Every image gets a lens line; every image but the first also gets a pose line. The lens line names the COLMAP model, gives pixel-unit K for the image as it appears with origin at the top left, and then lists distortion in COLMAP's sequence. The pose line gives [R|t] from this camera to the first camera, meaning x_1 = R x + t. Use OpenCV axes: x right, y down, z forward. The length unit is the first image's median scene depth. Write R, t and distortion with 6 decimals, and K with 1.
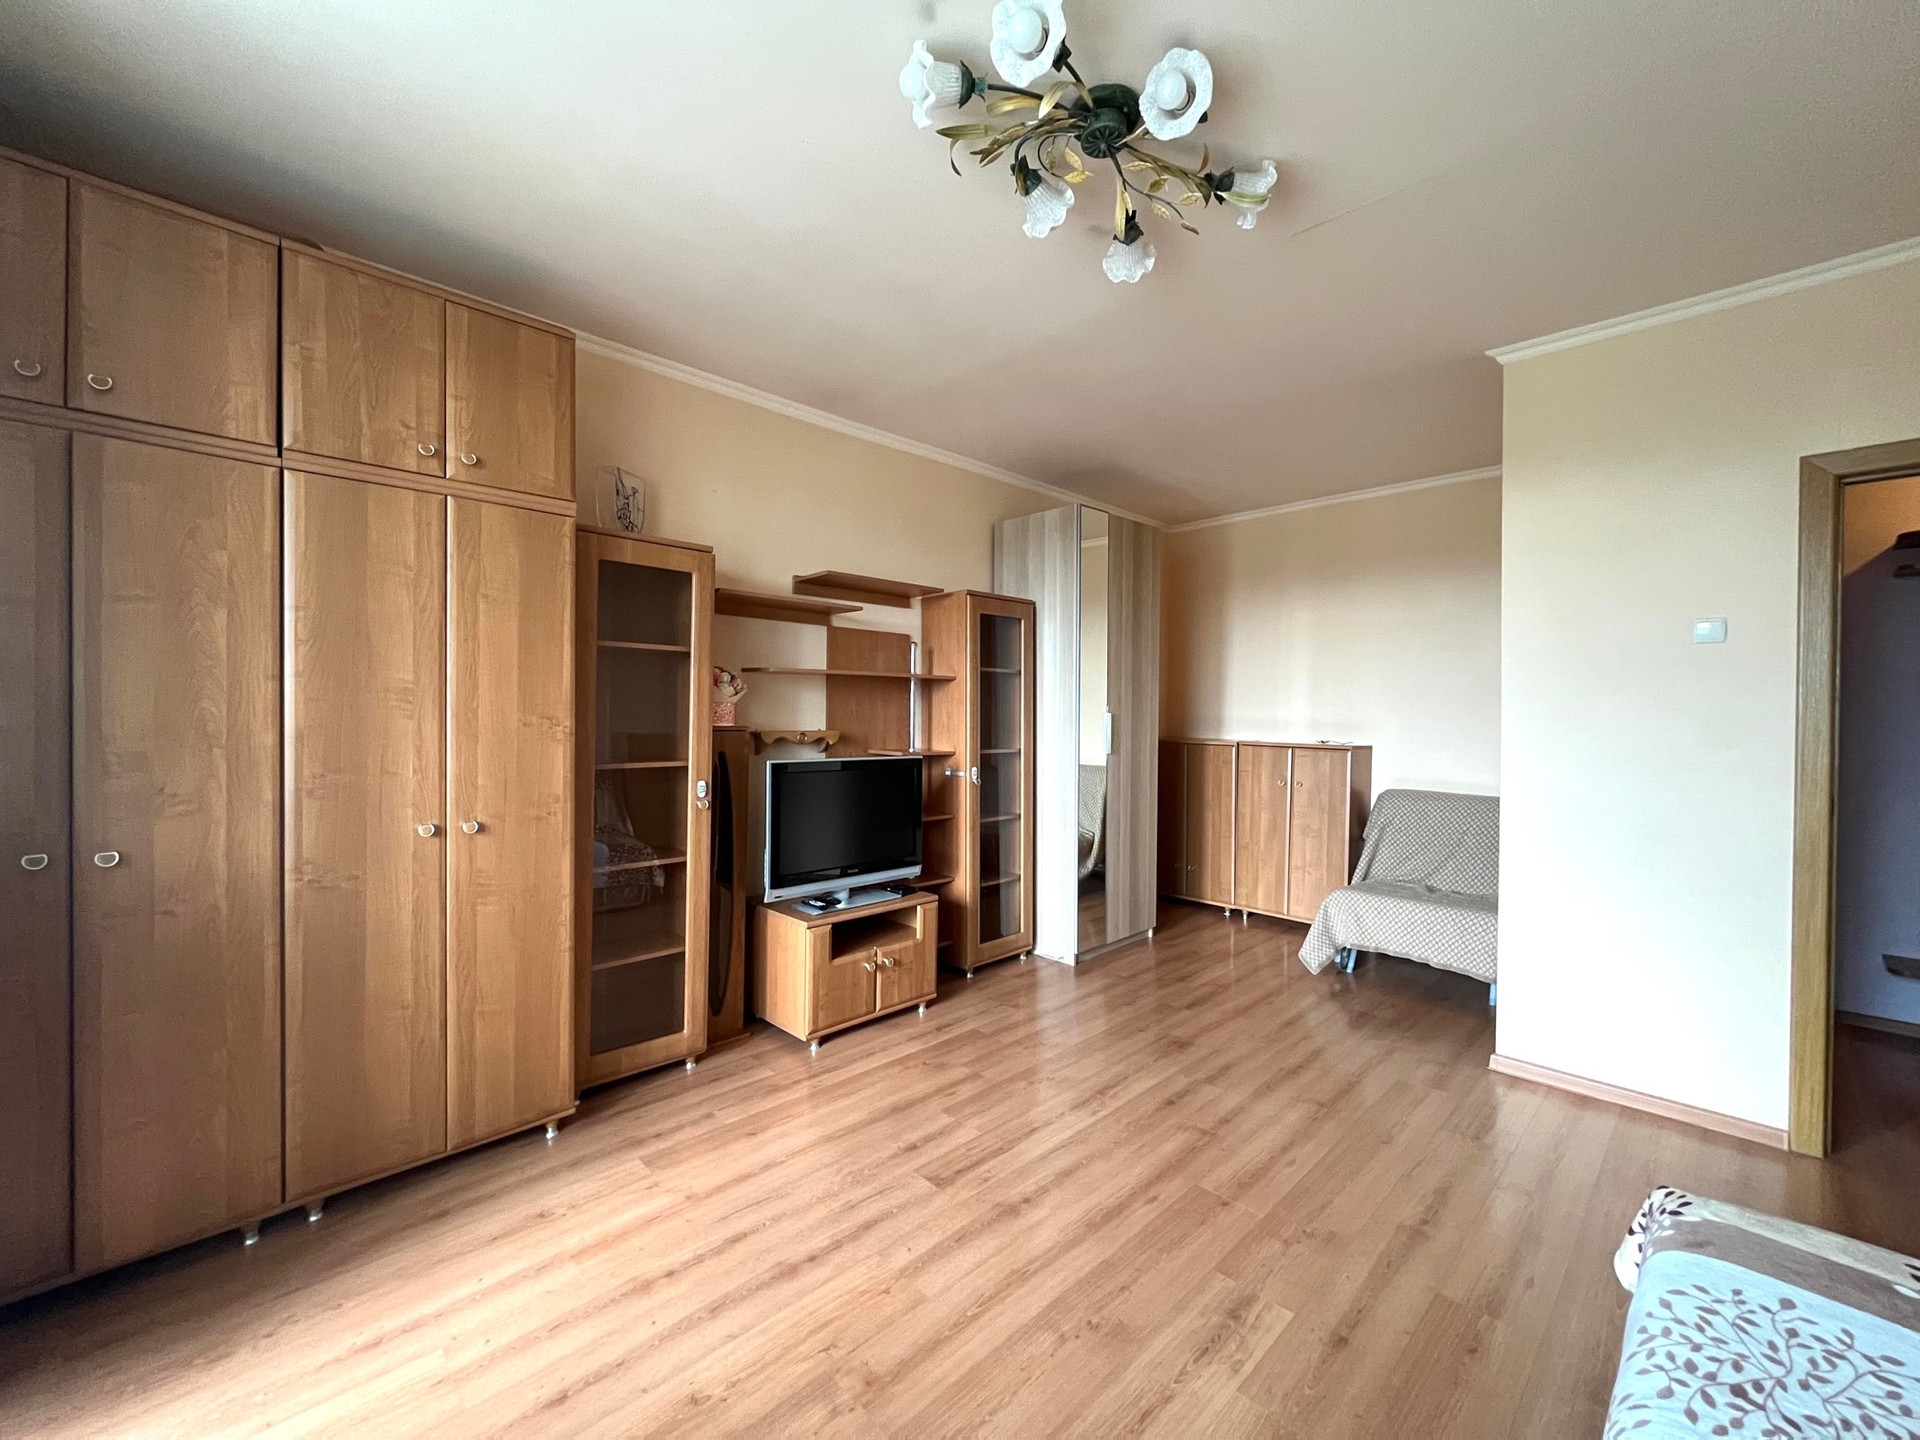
lens RADIAL K [[772.7, 0, 952.9], [0, 772.7, 719.1], [0, 0, 1]] dist [-0.000566, -0.000105]
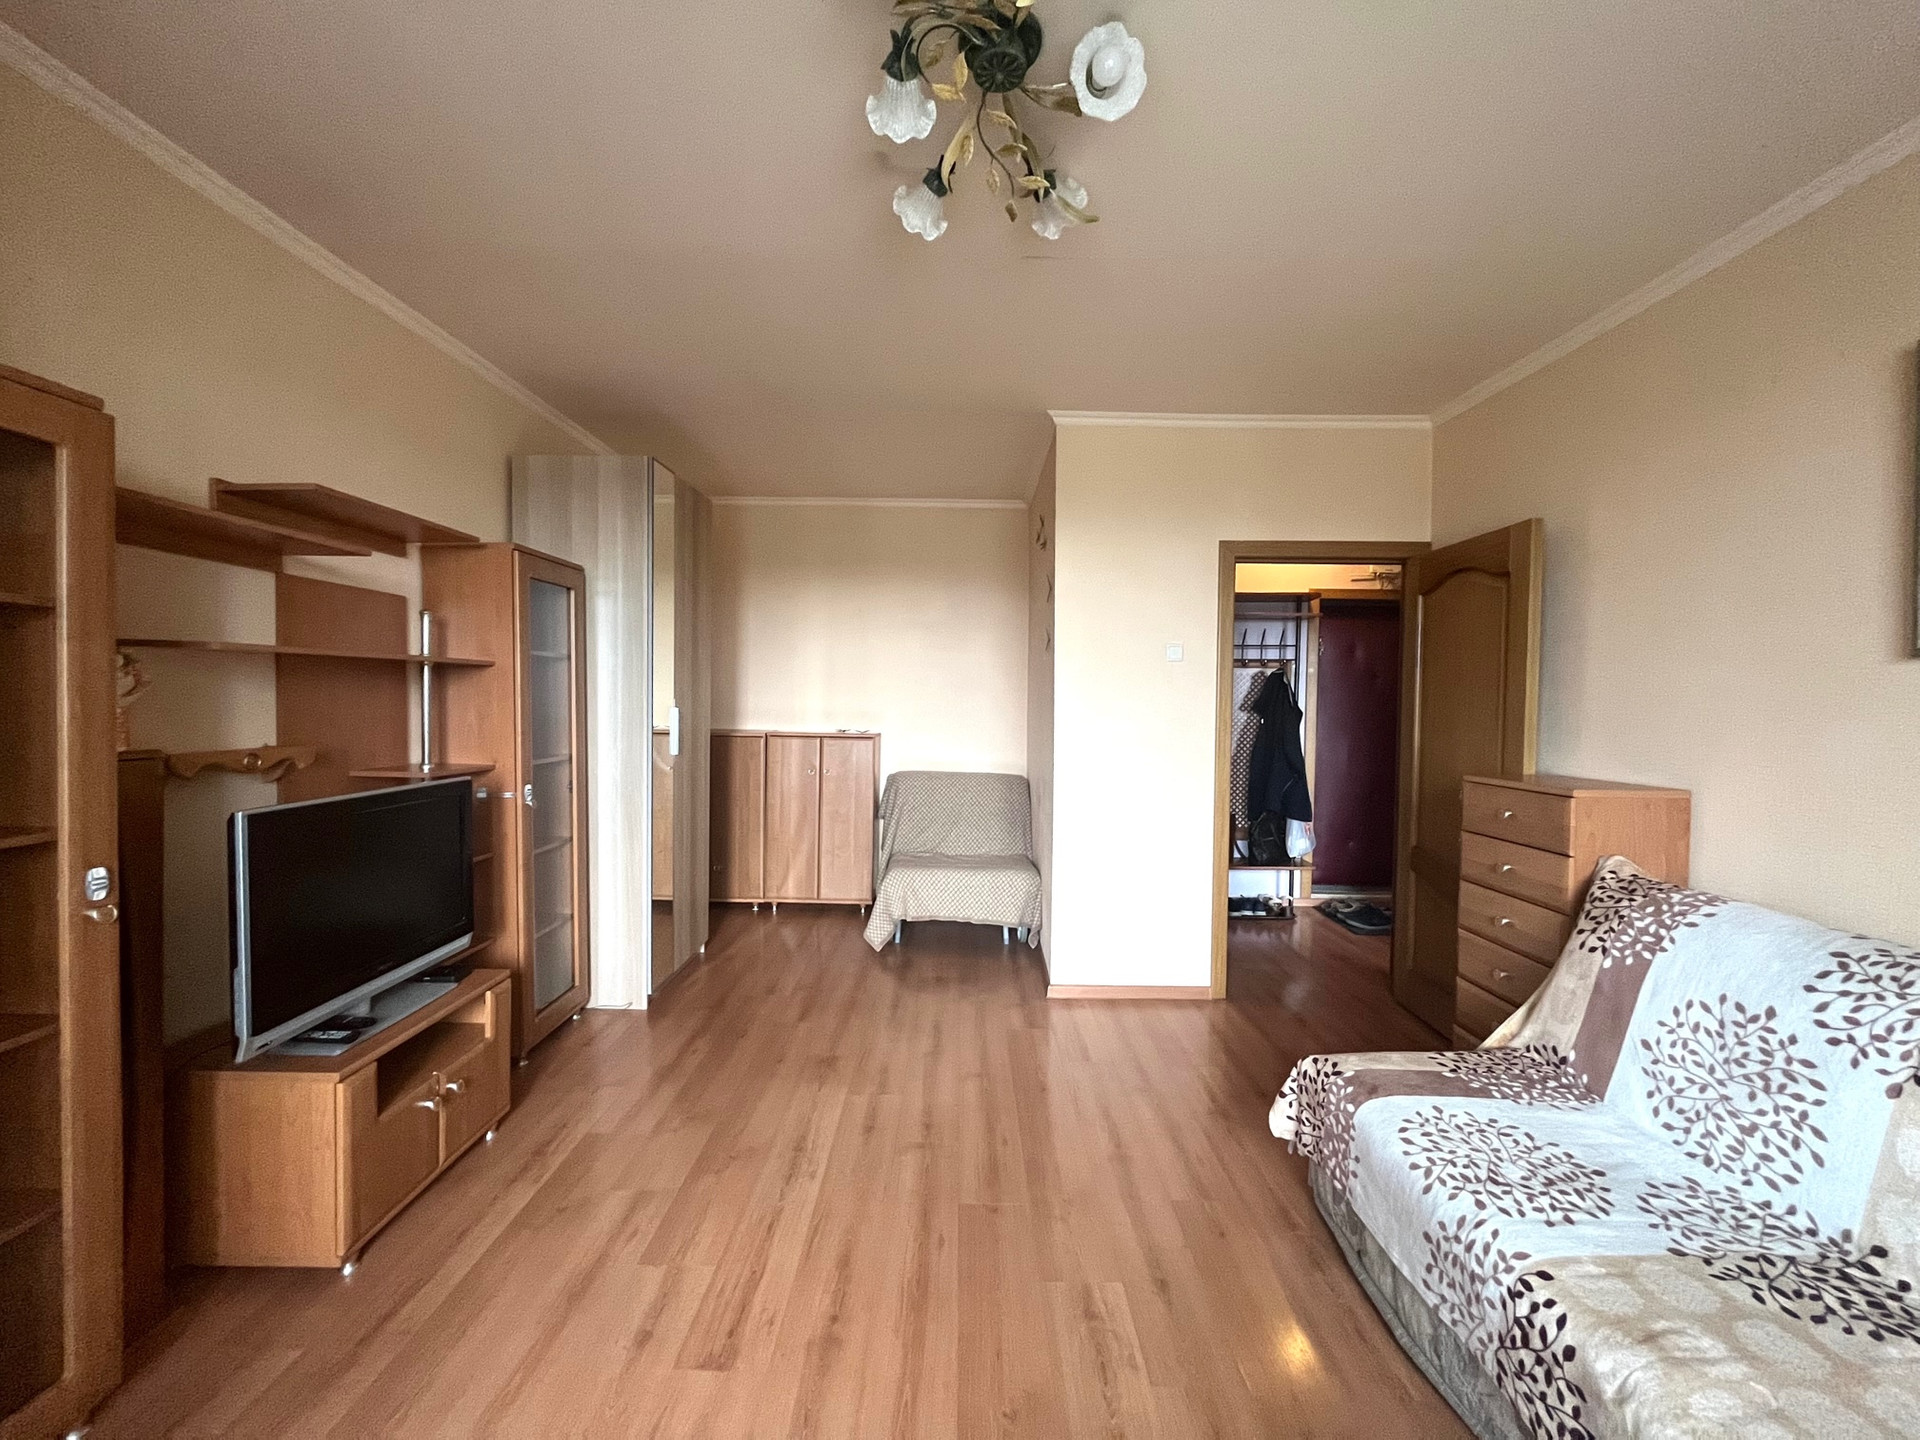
lens RADIAL K [[772.7, 0, 952.9], [0, 772.7, 719.1], [0, 0, 1]] dist [-0.000566, -0.000105]
pose [[0.703457, -0.021578, 0.710410, -0.233831], [0.000323, 0.999549, 0.030040, -0.025481], [-0.710738, -0.020903, 0.703146, 0.207353]]
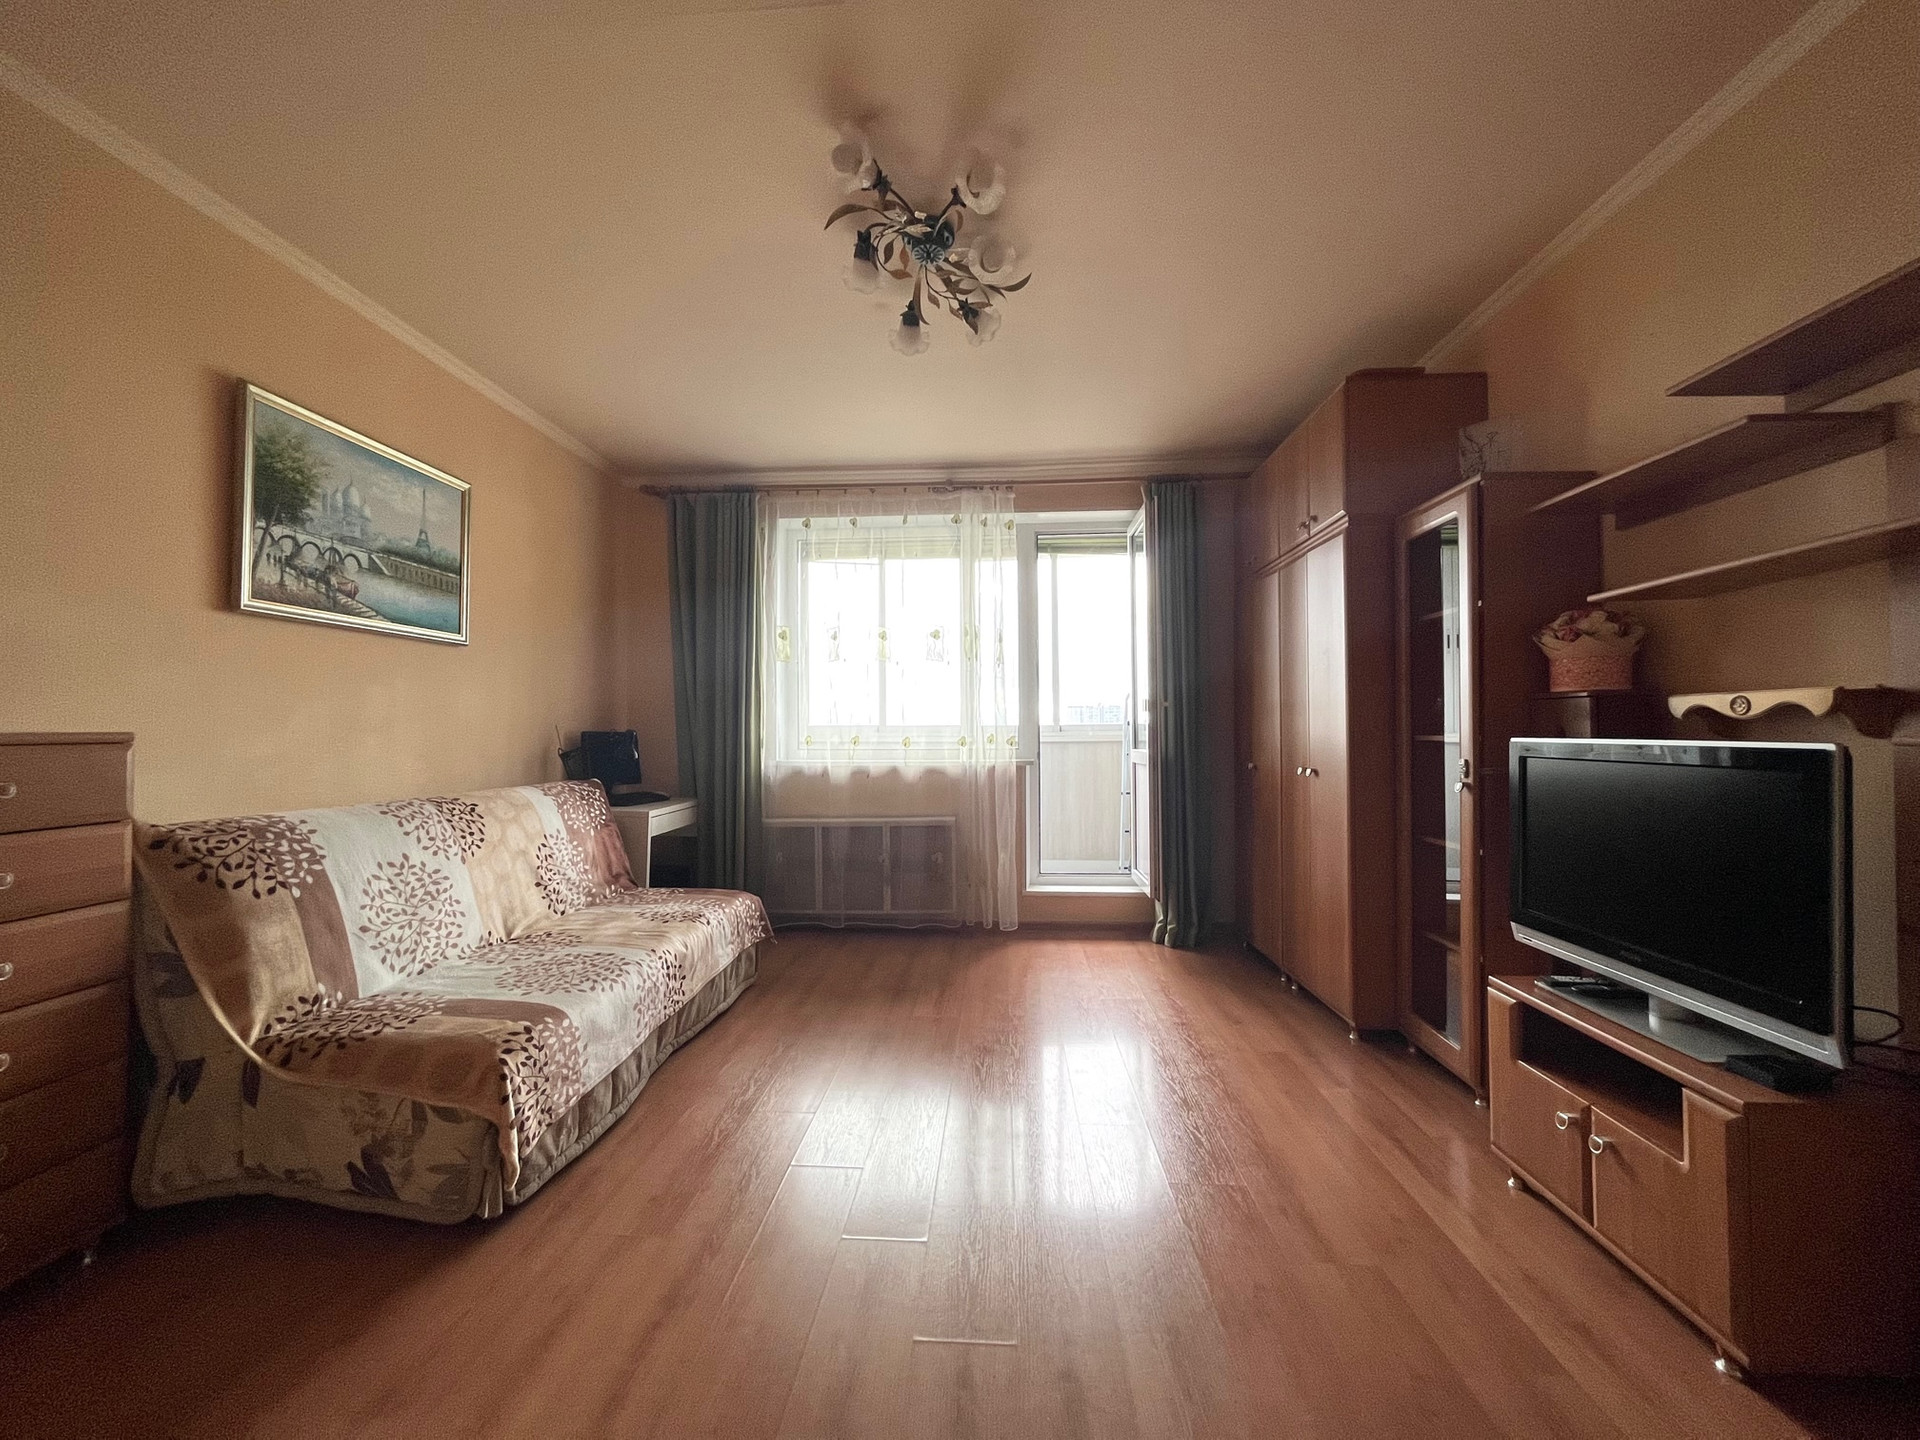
lens RADIAL K [[772.7, 0, 952.9], [0, 772.7, 719.1], [0, 0, 1]] dist [-0.000566, -0.000105]
pose [[-0.743291, -0.022813, -0.668579, 0.528507], [-0.012737, 0.999720, -0.019952, 0.047652], [0.668847, -0.006314, -0.743373, 1.015431]]
